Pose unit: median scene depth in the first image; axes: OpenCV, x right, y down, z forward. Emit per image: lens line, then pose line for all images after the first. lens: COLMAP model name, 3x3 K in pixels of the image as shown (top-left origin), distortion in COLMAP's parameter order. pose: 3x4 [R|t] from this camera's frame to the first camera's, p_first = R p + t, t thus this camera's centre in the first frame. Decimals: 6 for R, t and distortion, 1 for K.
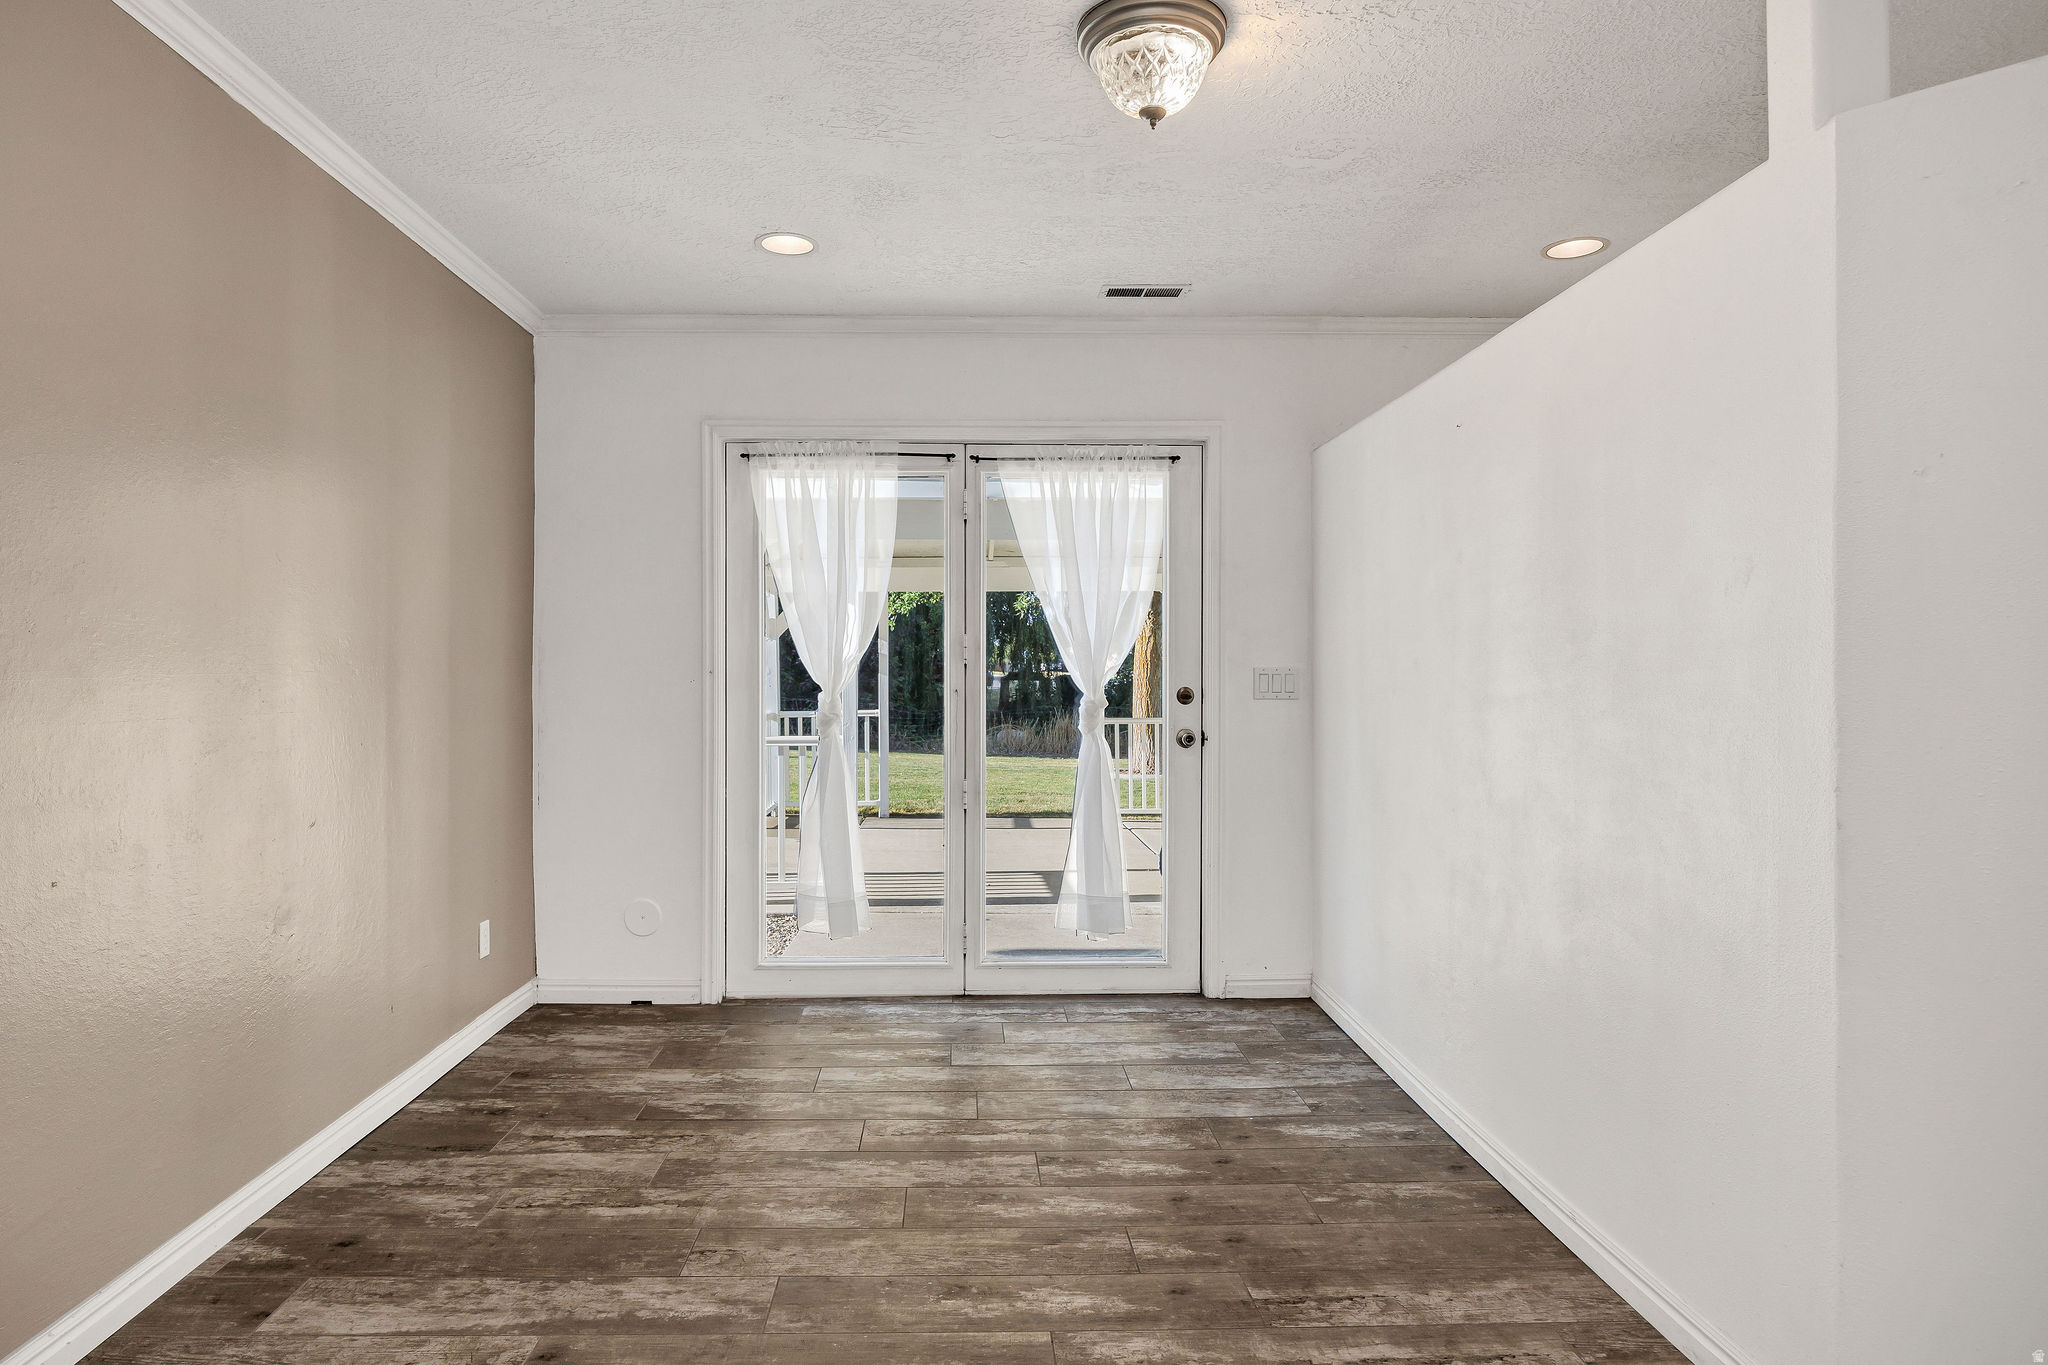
lens RADIAL K [[1158.0, 0, 1019.8], [0, 1158.0, 684.5], [0, 0, 1]] dist [0.003504, -0.000579]
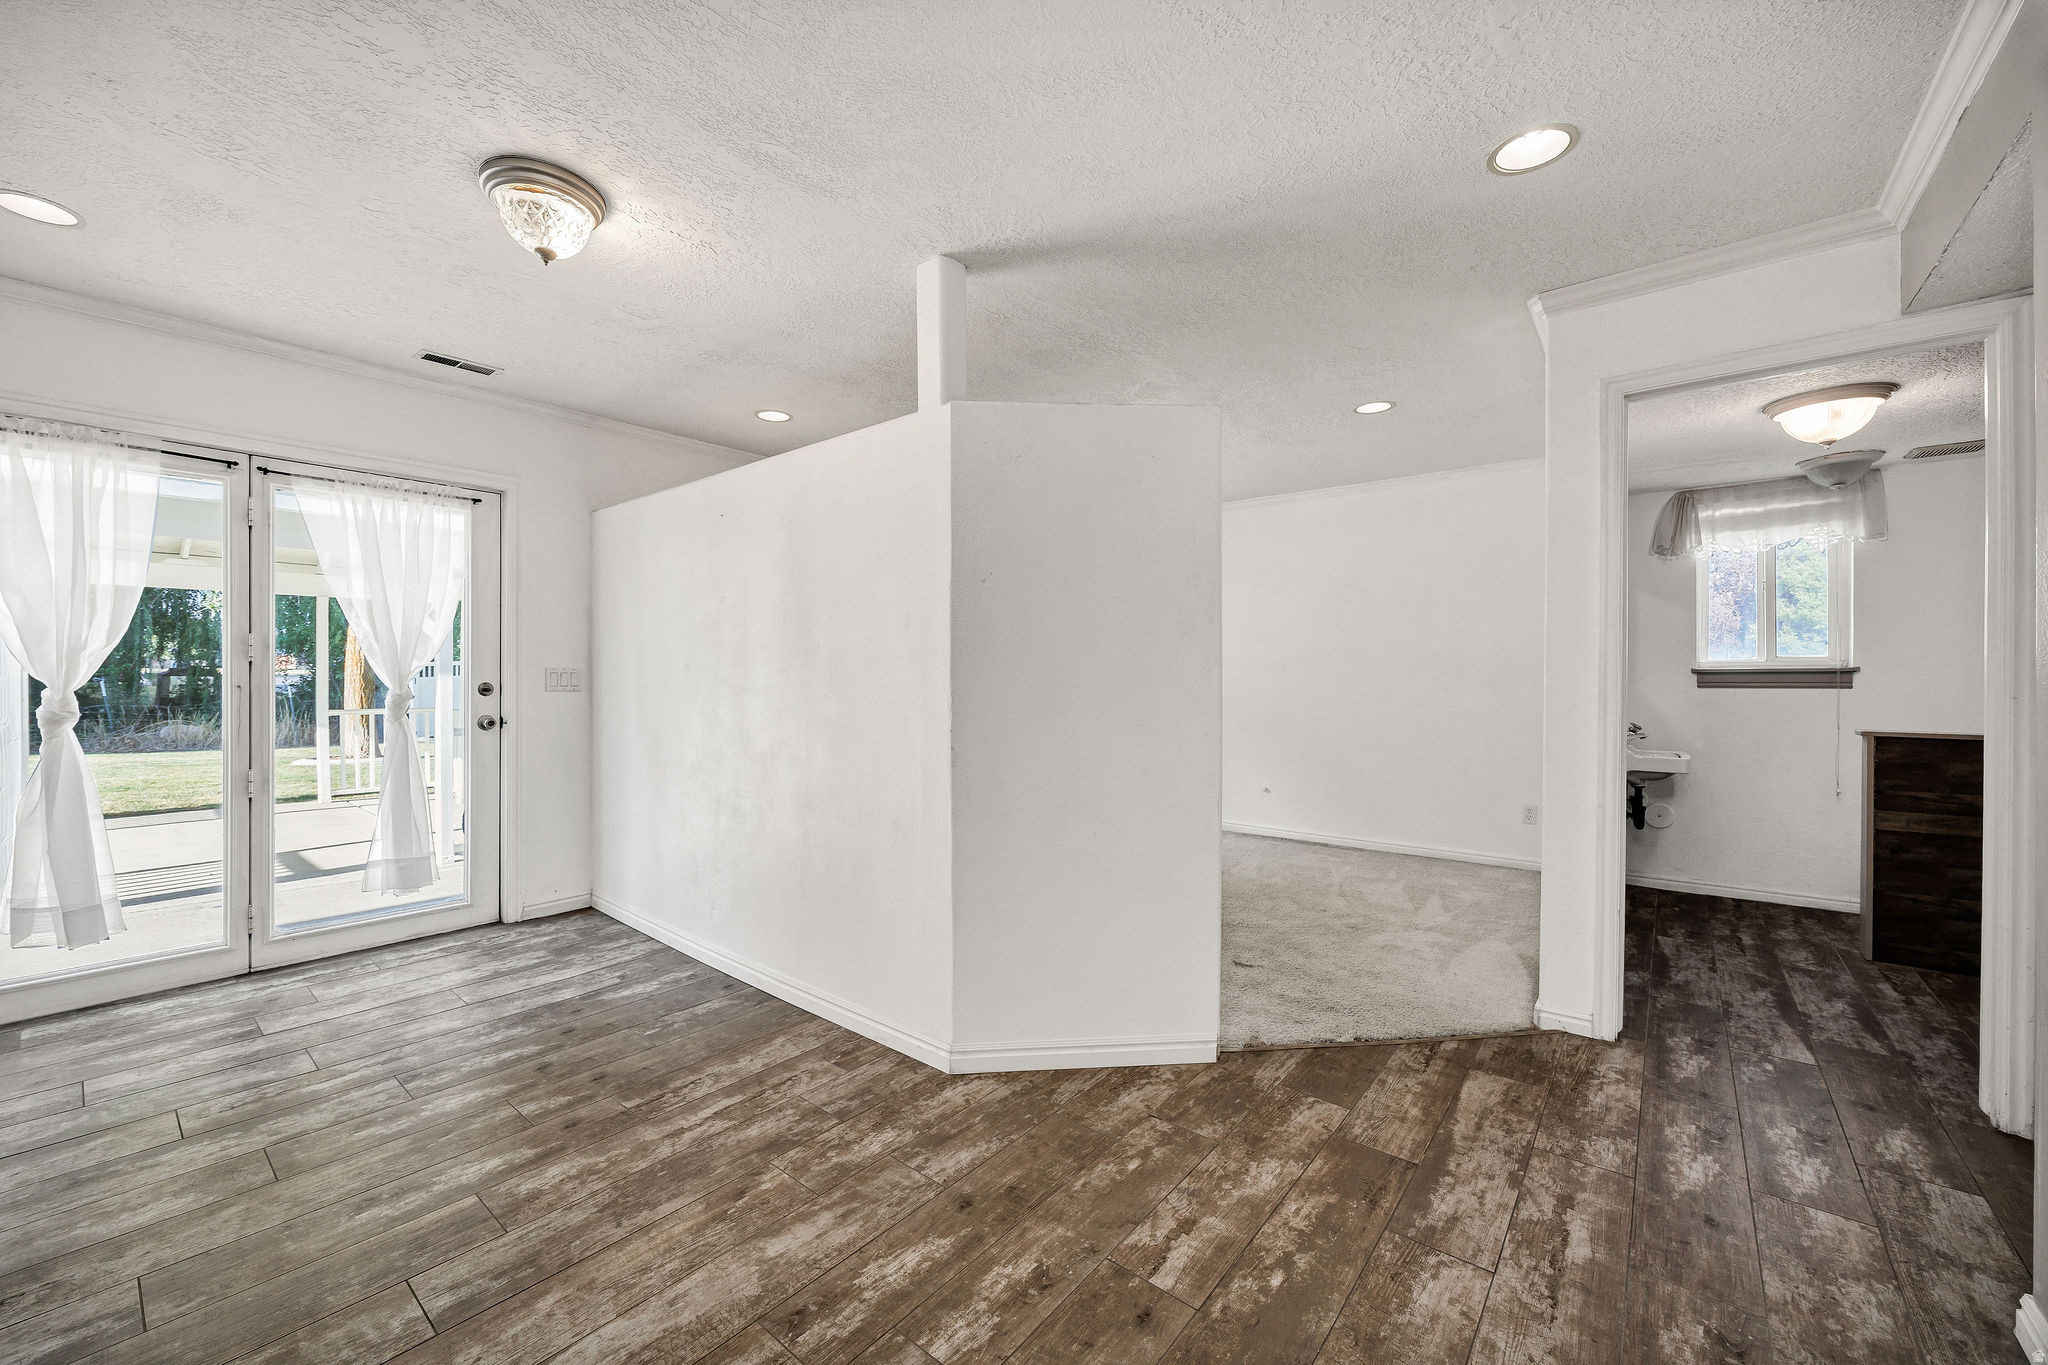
lens RADIAL K [[794.8, 0, 1008.6], [0, 794.8, 676.7], [0, 0, 1]] dist [-0.006129, 0.000396]
pose [[0.665429, 0.002082, 0.746458, -0.154972], [0.001360, 0.999991, -0.004002, 0.000430], [-0.746460, 0.003679, 0.665420, -0.003983]]
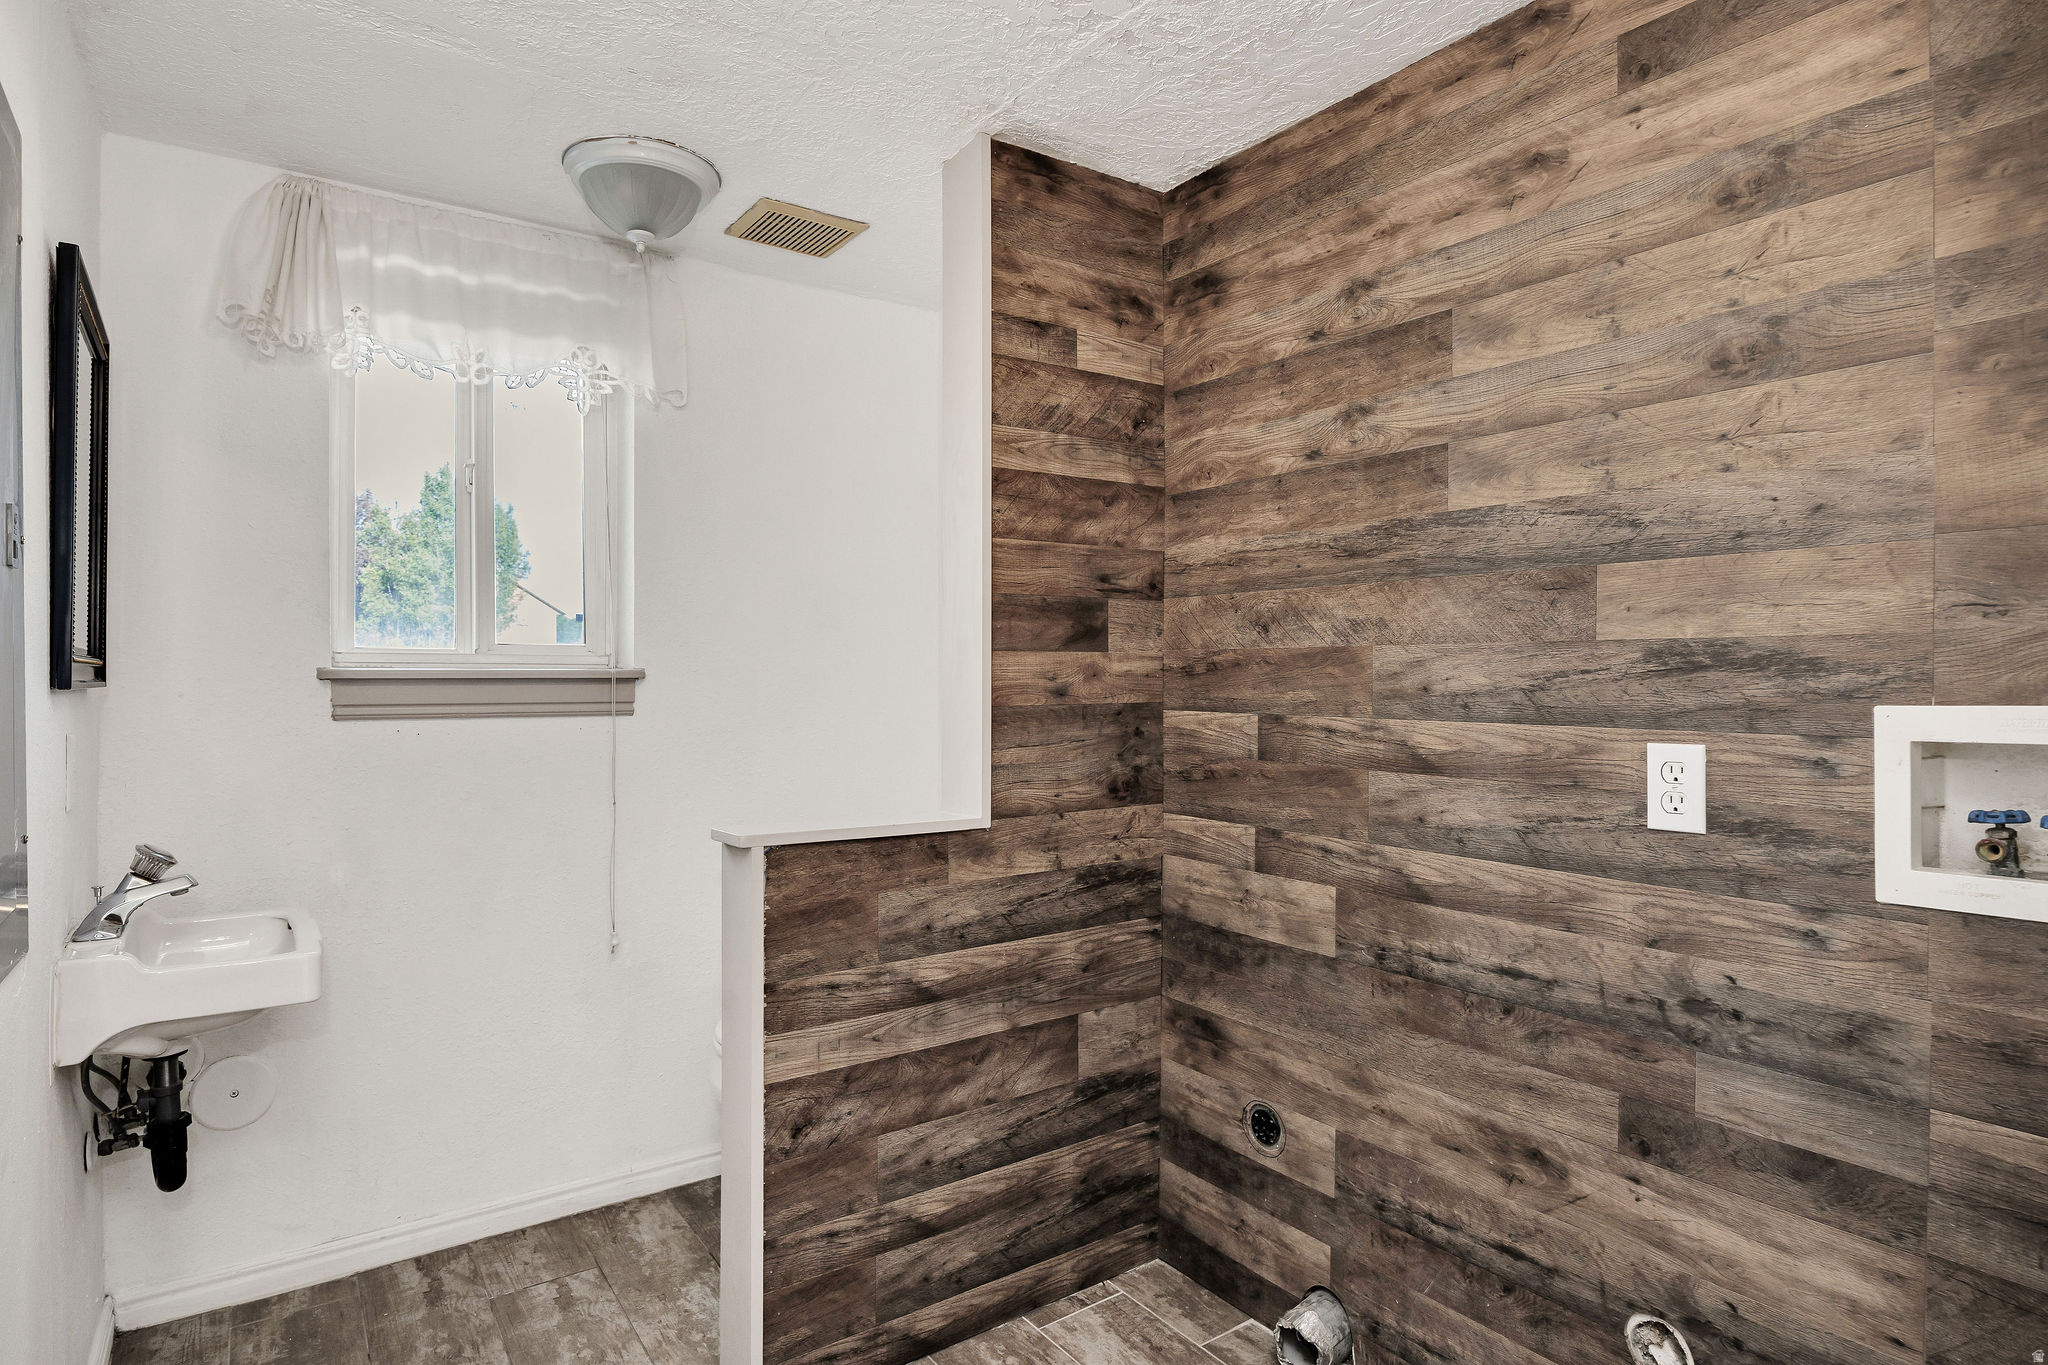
lens RADIAL K [[1054.6, 0, 1021.6], [0, 1054.6, 683.5], [0, 0, 1]] dist [-0.005909, -0.001235]
pose [[-0.560646, 0.003777, 0.828047, 0.133776], [0.005305, 0.999985, -0.000970, -0.001092], [-0.828039, 0.003849, -0.560657, 0.005322]]
